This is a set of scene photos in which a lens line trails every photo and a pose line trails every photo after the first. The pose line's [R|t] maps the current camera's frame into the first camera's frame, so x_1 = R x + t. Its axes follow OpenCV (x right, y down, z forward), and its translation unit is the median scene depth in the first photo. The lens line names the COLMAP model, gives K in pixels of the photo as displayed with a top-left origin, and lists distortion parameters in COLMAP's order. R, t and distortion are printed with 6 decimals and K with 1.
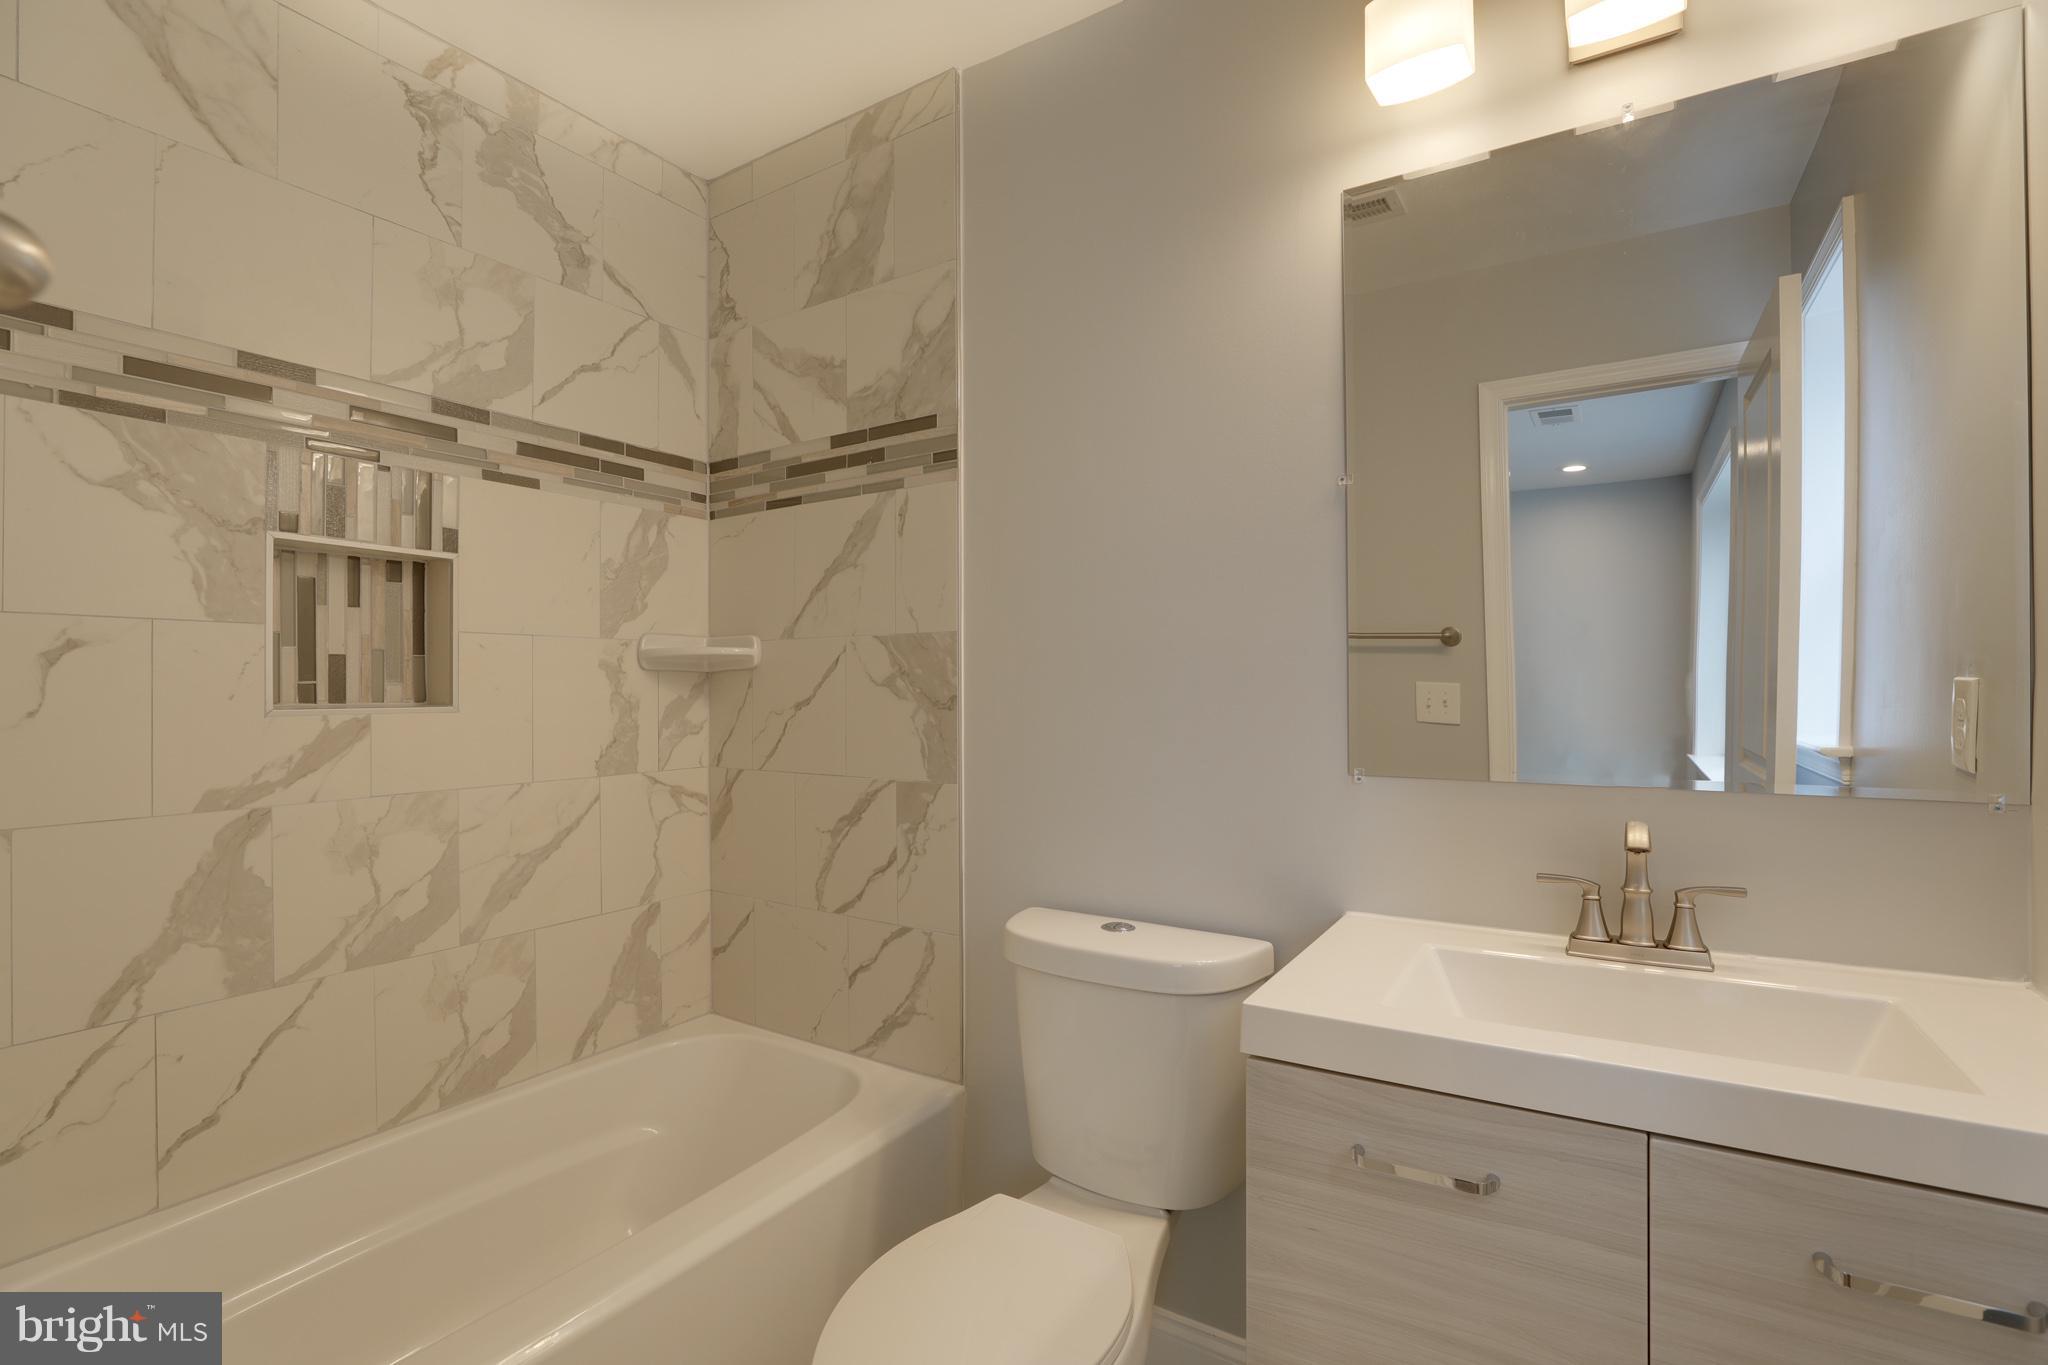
lens RADIAL K [[933.5, 0, 1018.2], [0, 933.5, 686.2], [0, 0, 1]] dist [-0.002262, -0.000006]
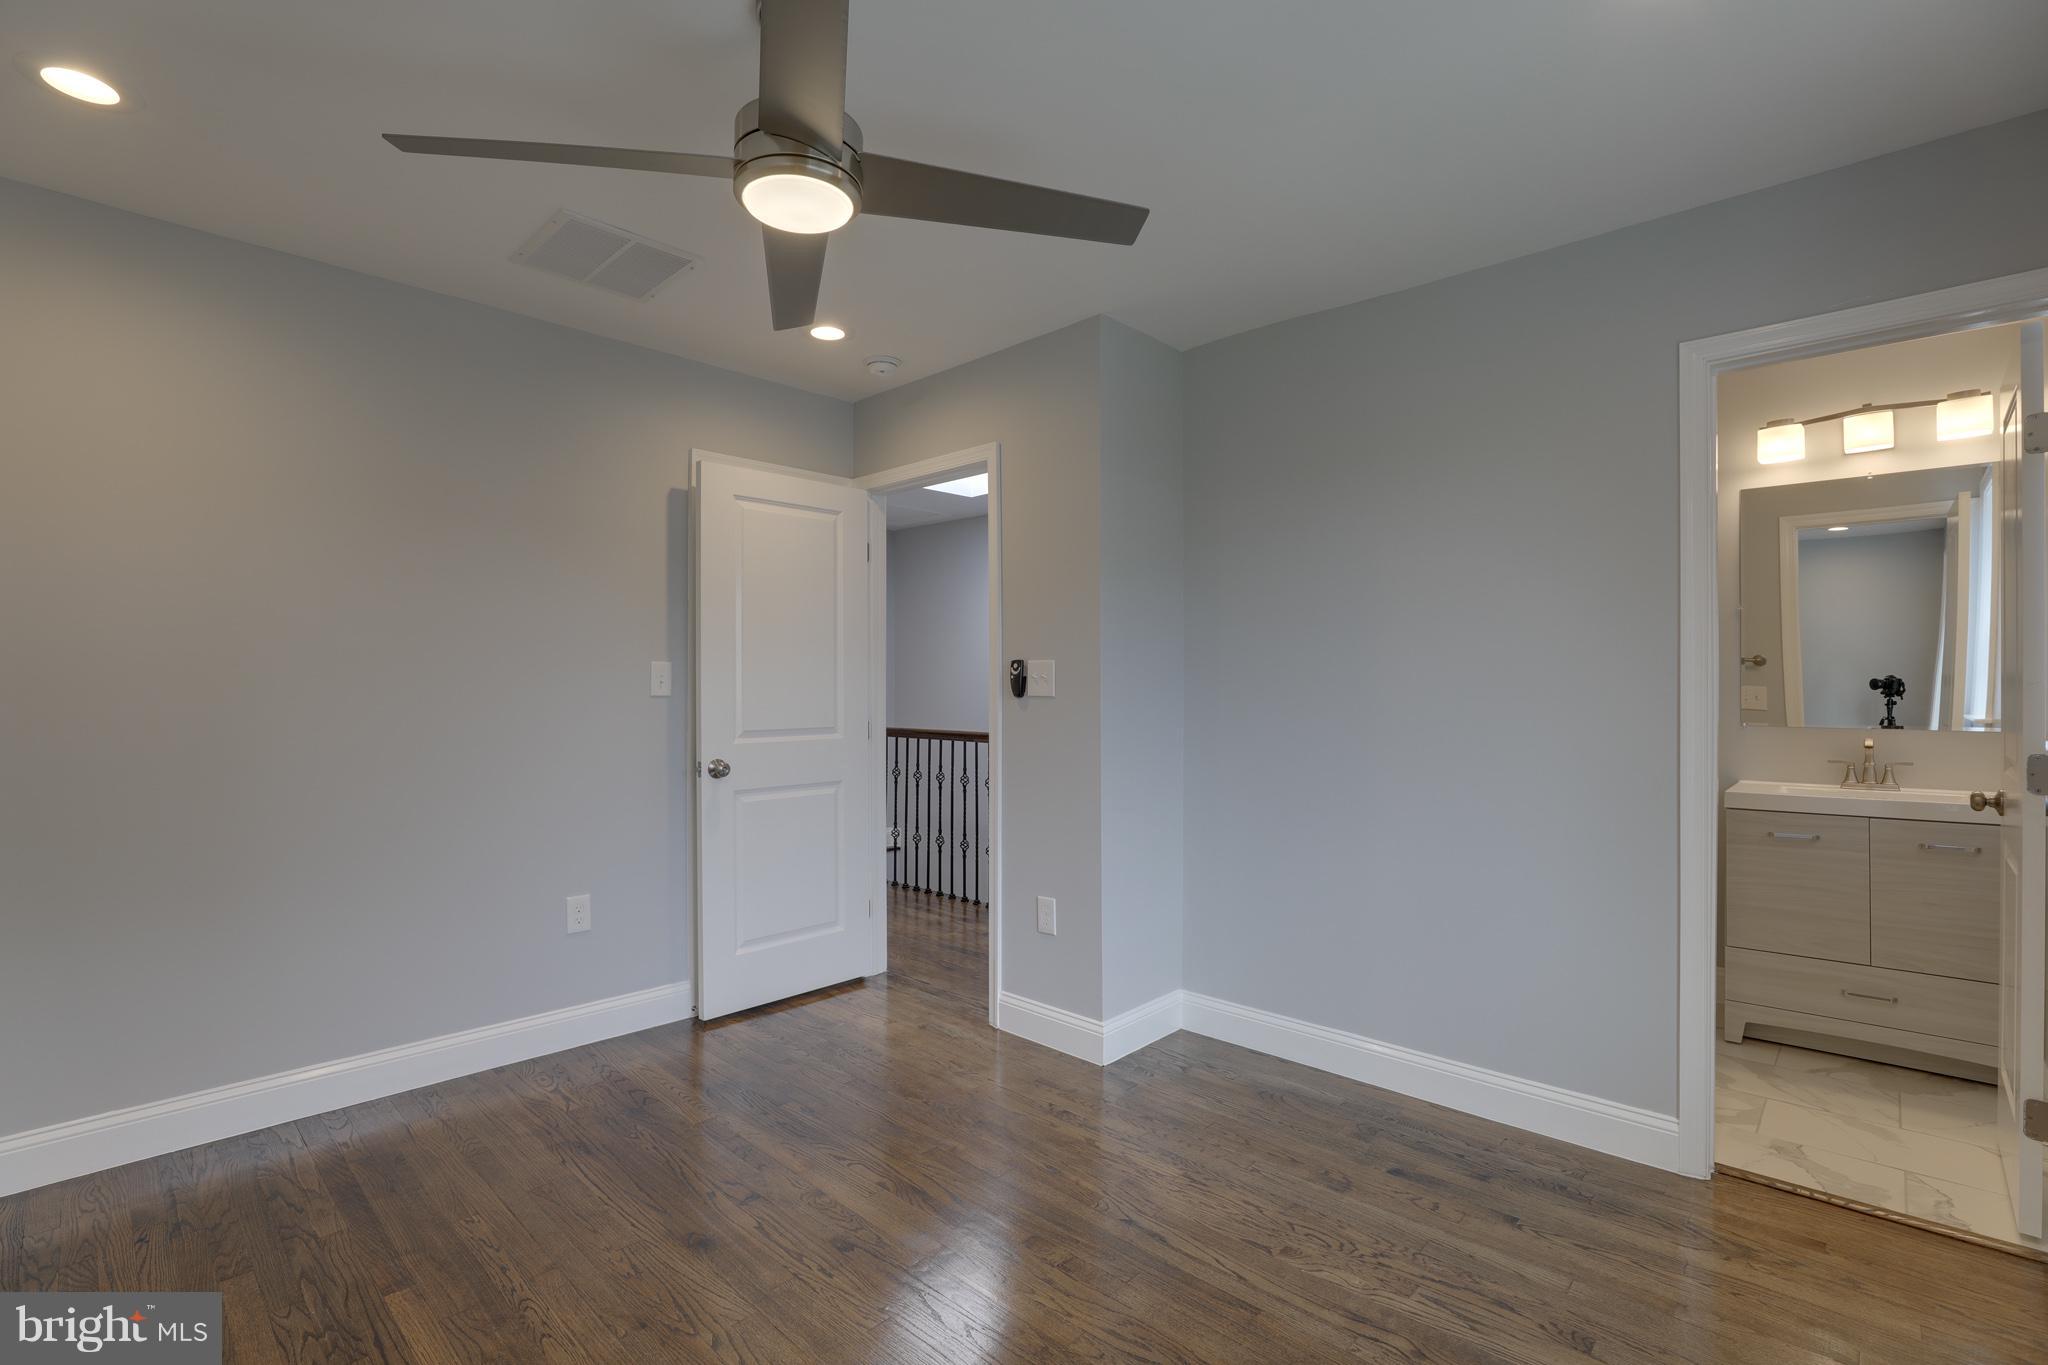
lens RADIAL K [[933.5, 0, 1021.9], [0, 933.5, 690.1], [0, 0, 1]] dist [-0.002262, -0.000006]
pose [[0.985797, 0.000380, -0.167938, -1.354816], [0.001331, 0.999948, 0.010071, -0.034923], [0.167933, -0.010151, 0.985746, -2.149617]]
